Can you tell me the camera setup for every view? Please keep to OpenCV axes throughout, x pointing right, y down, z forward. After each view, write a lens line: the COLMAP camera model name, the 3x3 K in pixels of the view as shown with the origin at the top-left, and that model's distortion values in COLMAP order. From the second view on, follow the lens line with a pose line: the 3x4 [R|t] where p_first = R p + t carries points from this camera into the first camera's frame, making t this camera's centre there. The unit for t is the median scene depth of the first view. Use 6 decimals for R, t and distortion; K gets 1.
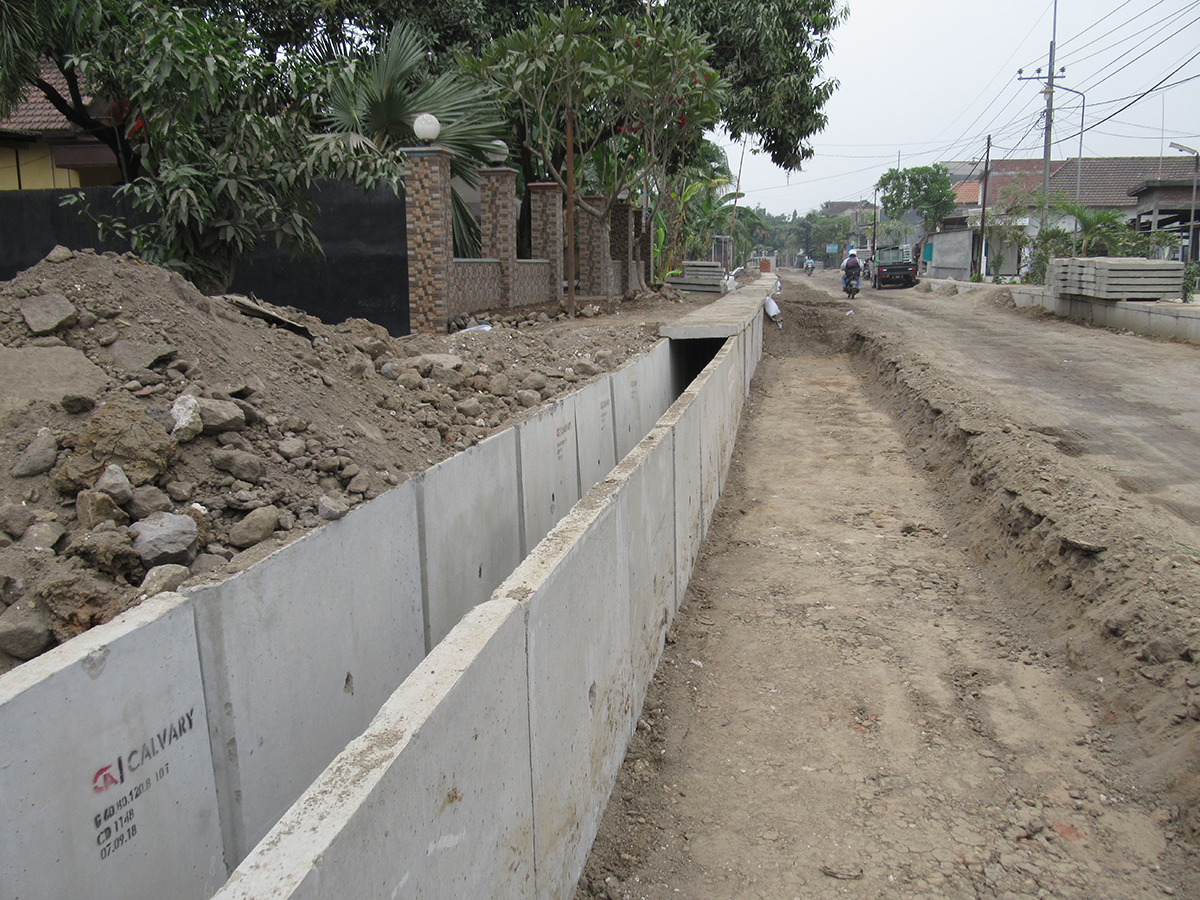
lens RADIAL K [[1043.5, 0, 609.6], [0, 1043.5, 457.5], [0, 0, 1]] dist [-0.024083, 0.015574]
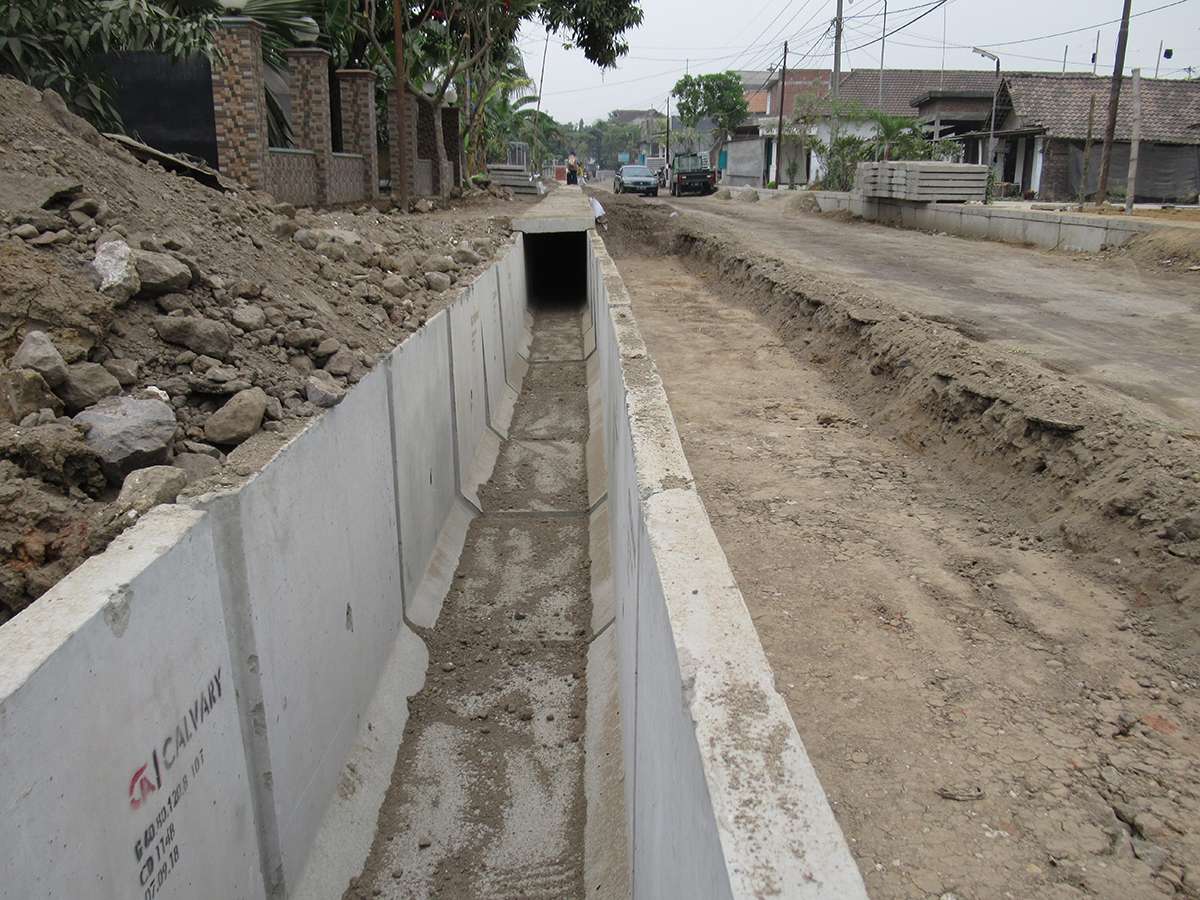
lens RADIAL K [[1043.5, 0, 596.2], [0, 1043.5, 454.5], [0, 0, 1]] dist [-0.024083, 0.015574]
pose [[0.982515, -0.038696, 0.182118, -0.125845], [0.024120, 0.996375, 0.081582, 0.021905], [-0.184614, -0.075763, 0.979886, 0.128043]]
